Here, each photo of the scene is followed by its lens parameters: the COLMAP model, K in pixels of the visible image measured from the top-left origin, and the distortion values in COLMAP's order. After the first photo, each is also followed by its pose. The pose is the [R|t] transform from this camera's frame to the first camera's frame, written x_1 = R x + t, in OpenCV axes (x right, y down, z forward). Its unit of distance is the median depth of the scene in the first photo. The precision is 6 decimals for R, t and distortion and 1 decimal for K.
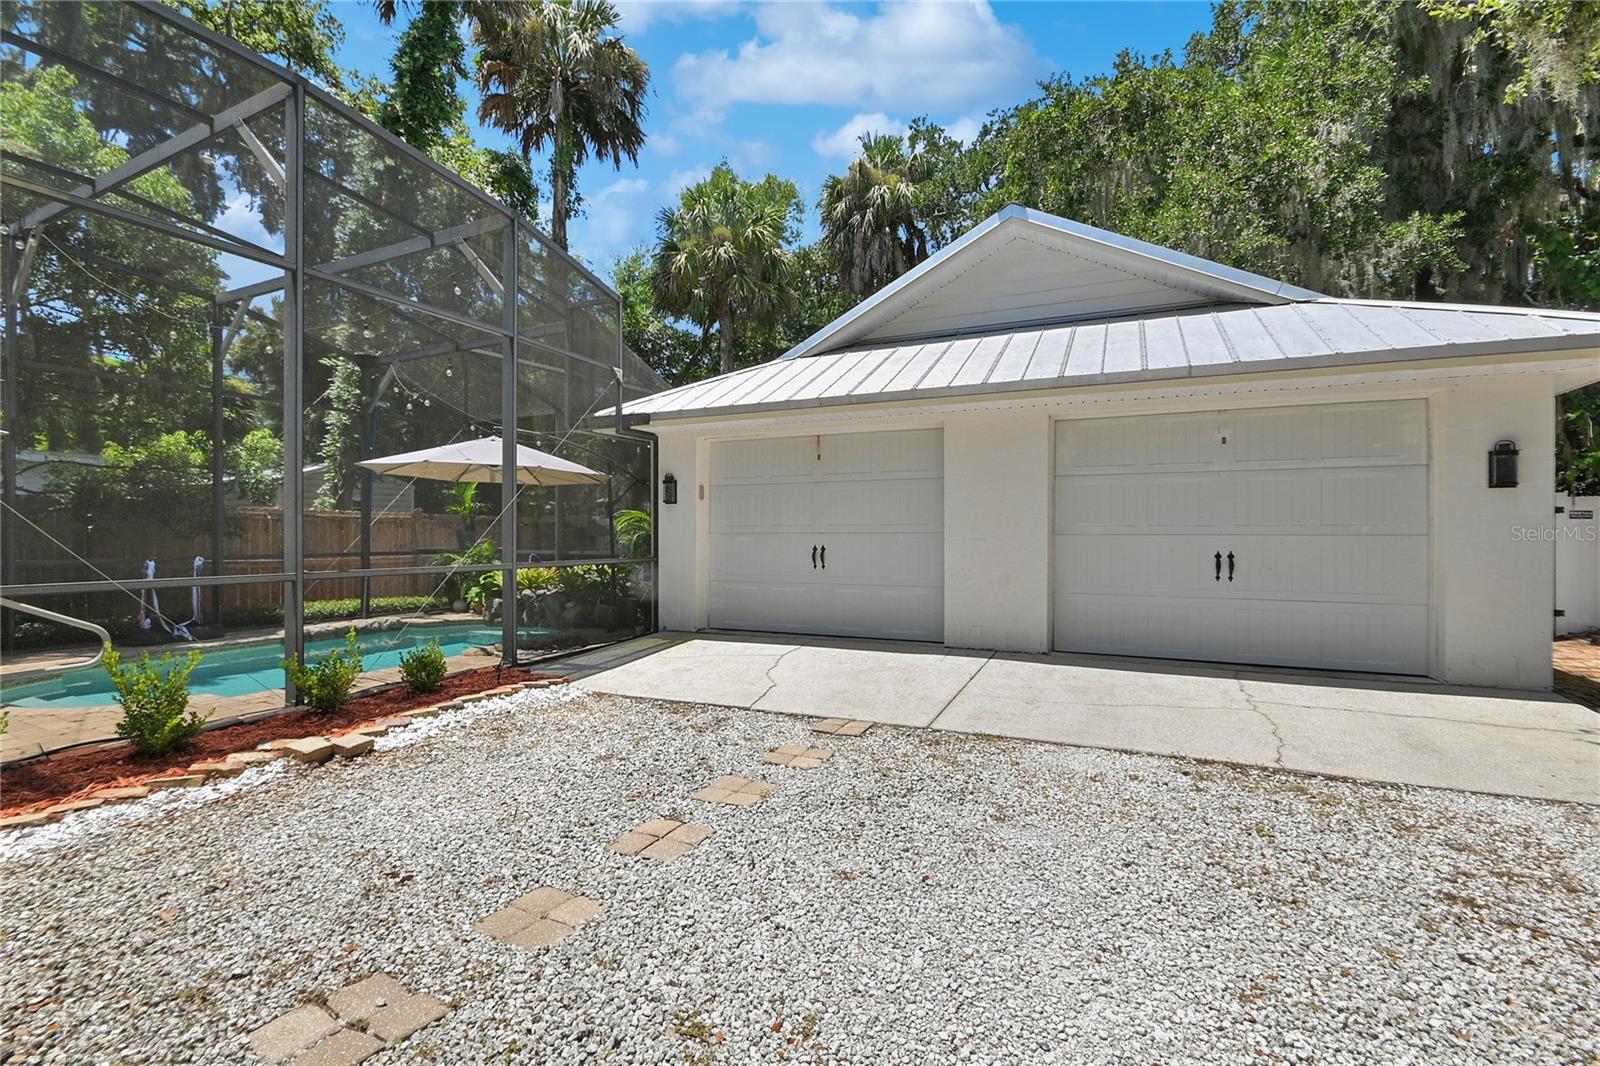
lens RADIAL K [[715.1, 0, 794.3], [0, 715.1, 539.0], [0, 0, 1]] dist [0.001375, -0.007234]
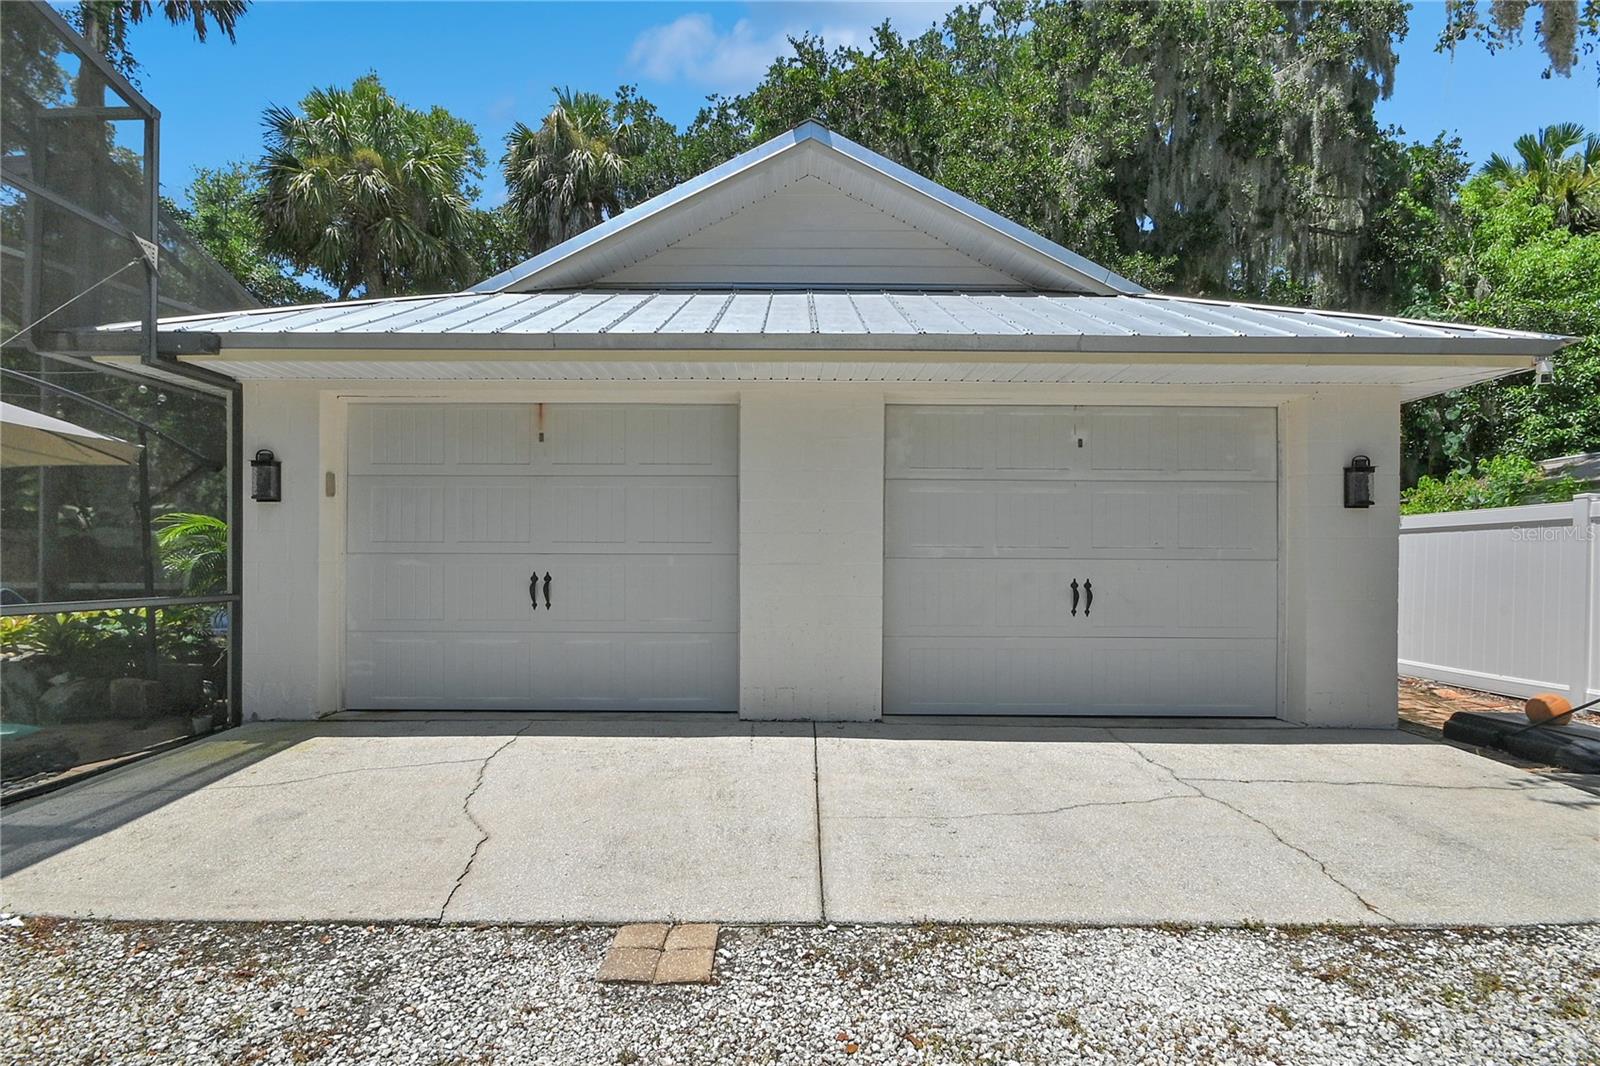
lens RADIAL K [[721.2, 0, 785.6], [0, 721.2, 563.1], [0, 0, 1]] dist [0.002539, -0.006712]
pose [[0.910350, 0.003751, 0.413822, -0.033390], [-0.001767, 0.999985, -0.005176, 0.002946], [-0.413835, 0.003980, 0.910343, 0.305148]]
